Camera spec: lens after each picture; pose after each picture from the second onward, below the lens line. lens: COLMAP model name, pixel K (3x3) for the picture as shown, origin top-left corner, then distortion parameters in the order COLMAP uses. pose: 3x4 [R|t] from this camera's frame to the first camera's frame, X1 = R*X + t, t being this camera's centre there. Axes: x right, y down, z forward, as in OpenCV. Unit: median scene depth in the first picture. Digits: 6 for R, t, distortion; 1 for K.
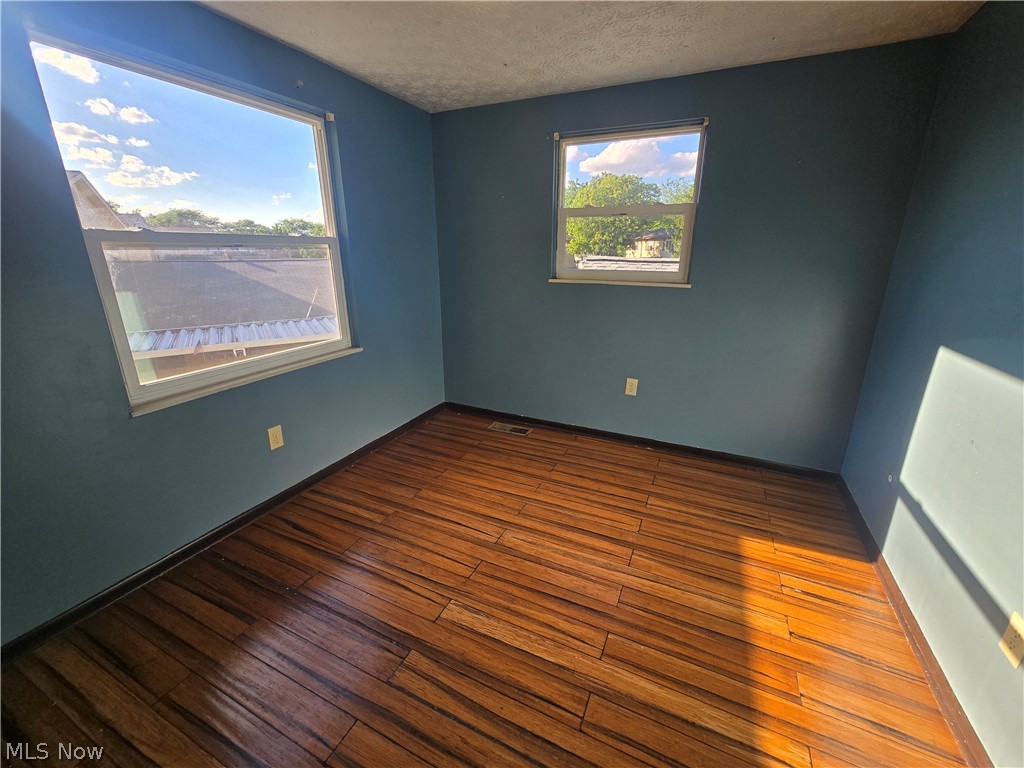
lens RADIAL K [[420.5, 0, 512.4], [0, 420.5, 381.1], [0, 0, 1]] dist [-0.002370, 0.000109]
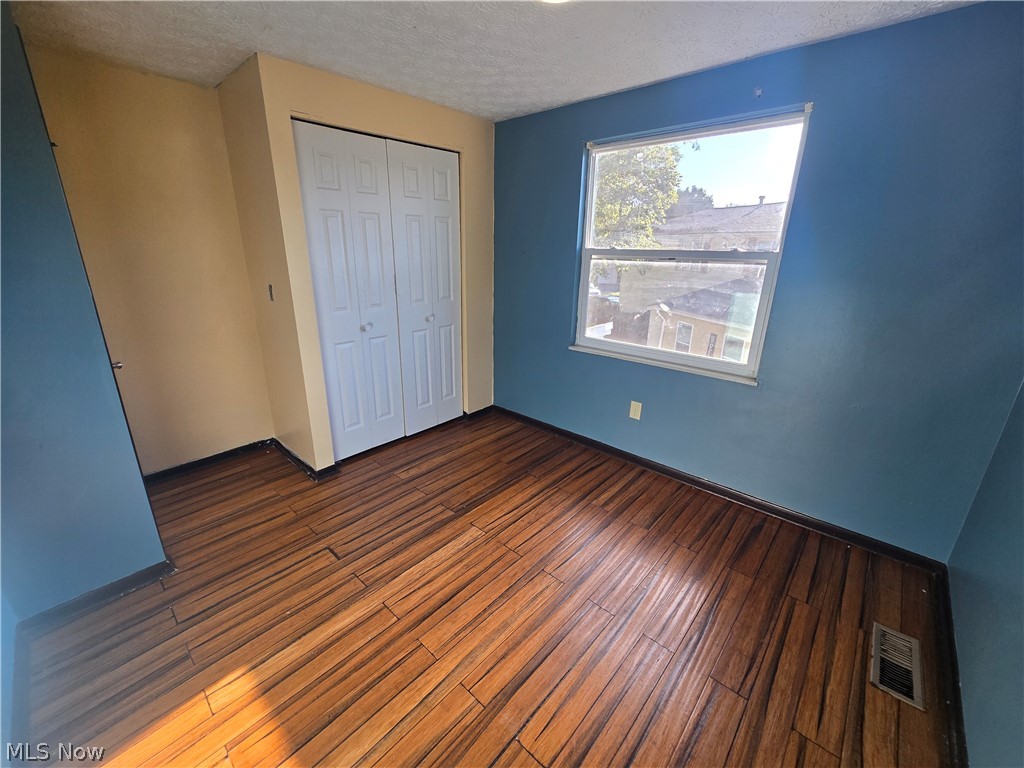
lens RADIAL K [[420.5, 0, 512.4], [0, 420.5, 381.1], [0, 0, 1]] dist [-0.002370, 0.000109]
pose [[-0.292665, 0.287040, -0.912116, 0.883577], [-0.299905, 0.878197, 0.372595, -0.399951], [0.907967, 0.382593, -0.170933, 1.126449]]
